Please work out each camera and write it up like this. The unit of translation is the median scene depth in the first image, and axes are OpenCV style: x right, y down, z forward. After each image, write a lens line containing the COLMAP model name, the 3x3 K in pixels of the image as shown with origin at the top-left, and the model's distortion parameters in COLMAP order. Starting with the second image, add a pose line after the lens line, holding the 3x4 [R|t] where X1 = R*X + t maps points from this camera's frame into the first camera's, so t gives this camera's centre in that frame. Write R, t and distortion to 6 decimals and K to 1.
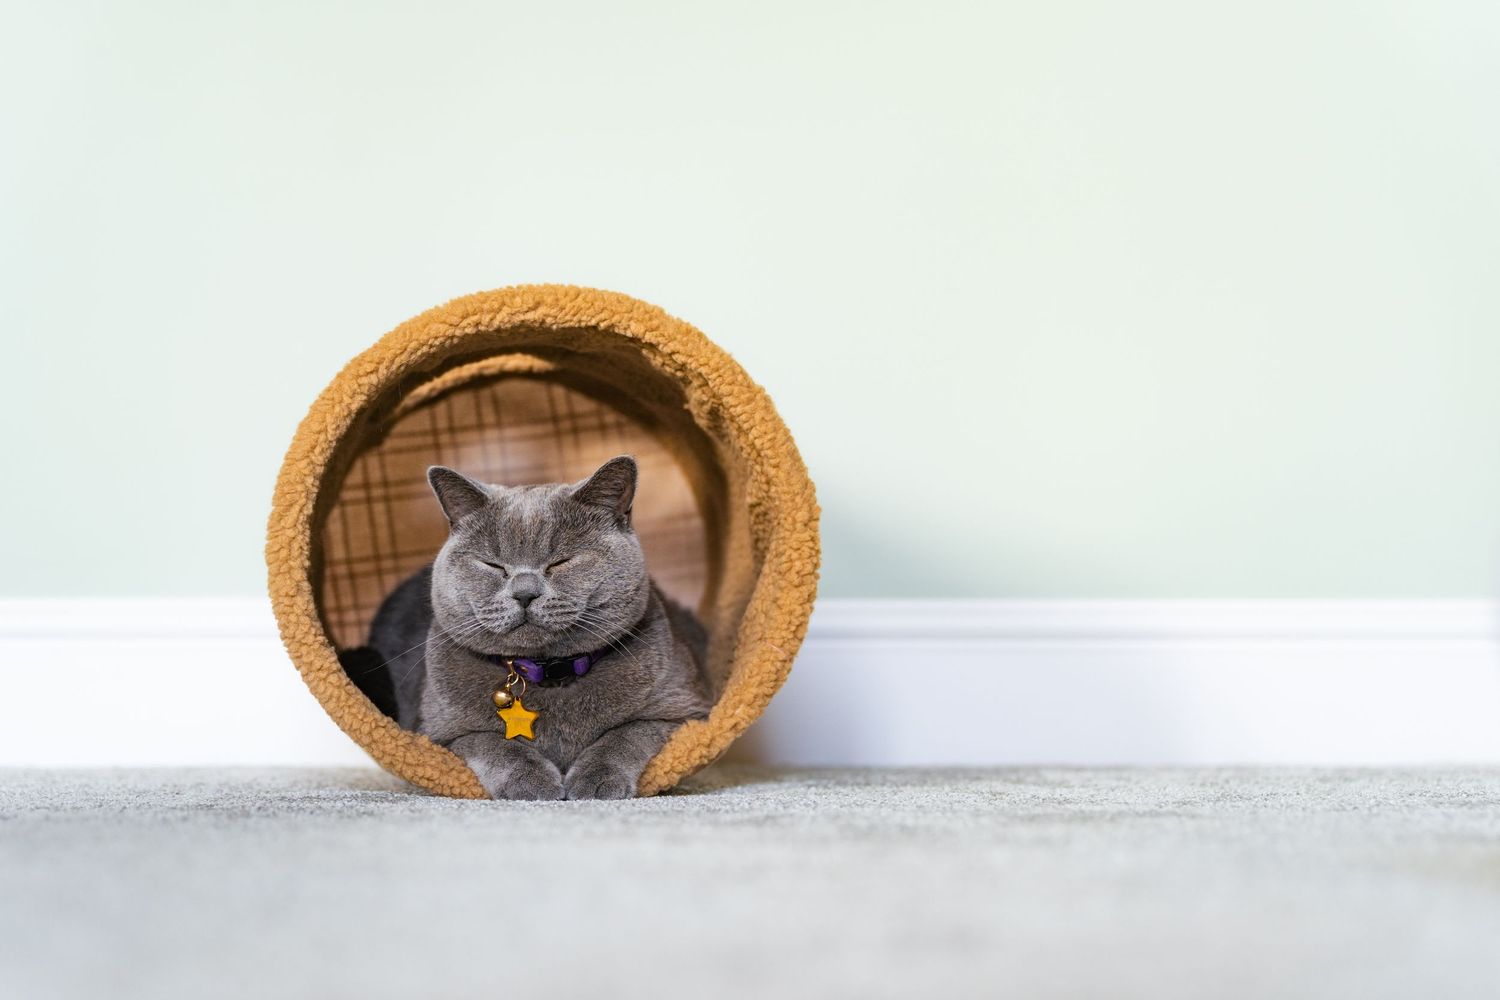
lens RADIAL K [[2650.6, 0, 750.0], [0, 2650.6, 500.0], [0, 0, 1]] dist [0.000656, -0.022452]
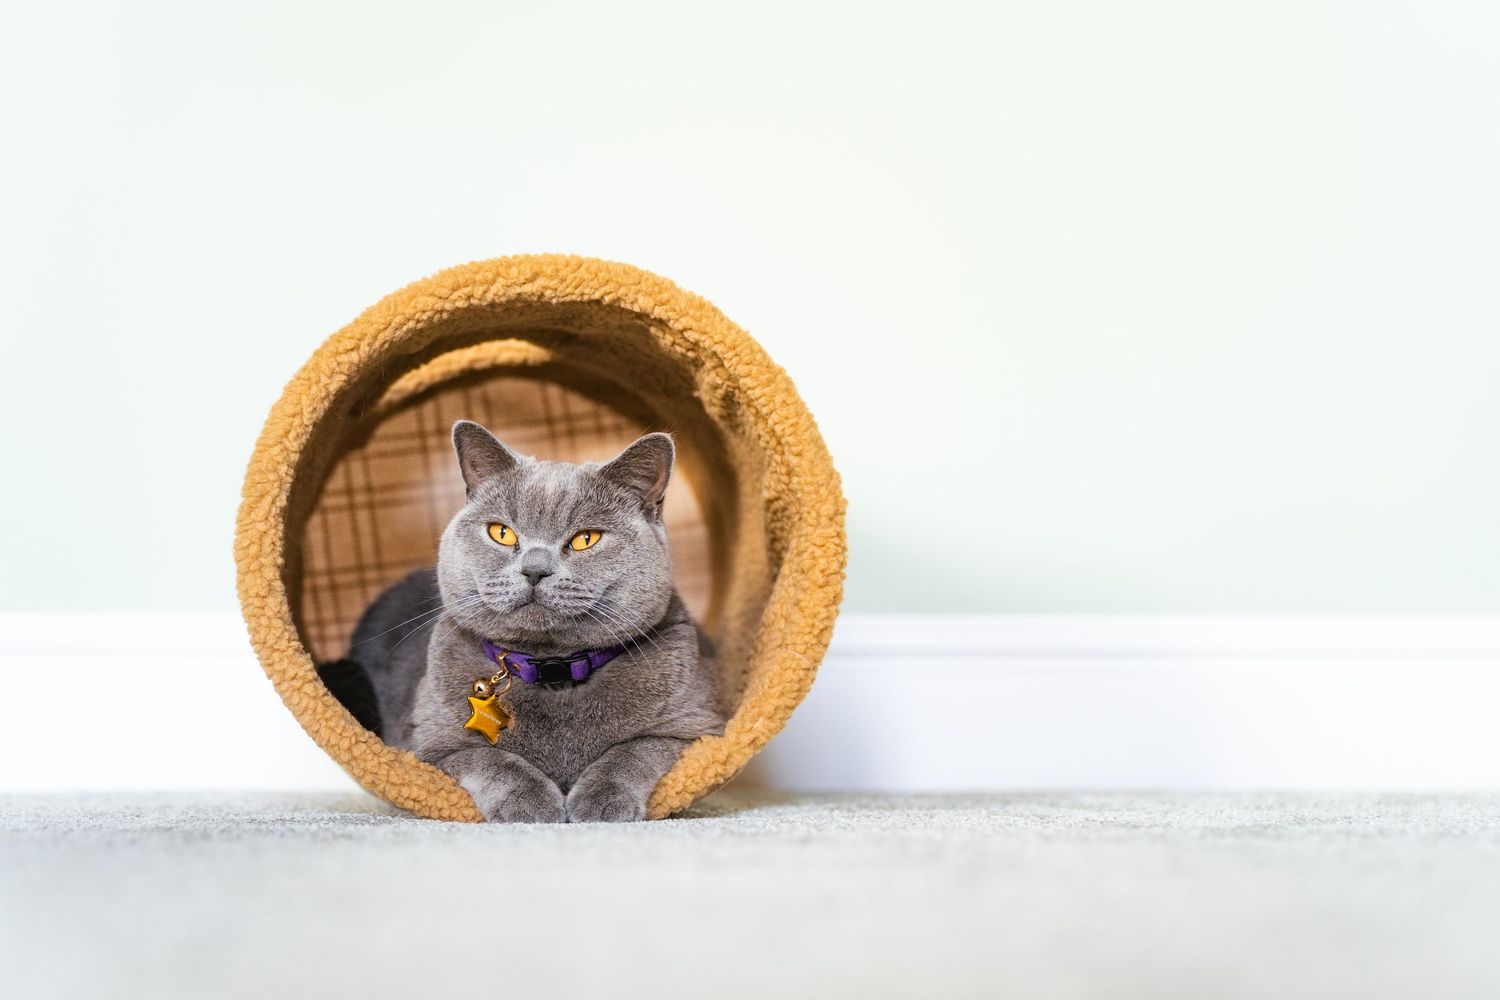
lens RADIAL K [[2519.1, 0, 750.0], [0, 2519.1, 500.0], [0, 0, 1]] dist [0.017292, -0.905661]
pose [[0.999937, -0.000934, 0.011207, -0.016492], [0.001144, 0.999823, -0.018774, 0.019113], [-0.011188, 0.018785, 0.999761, 0.138579]]
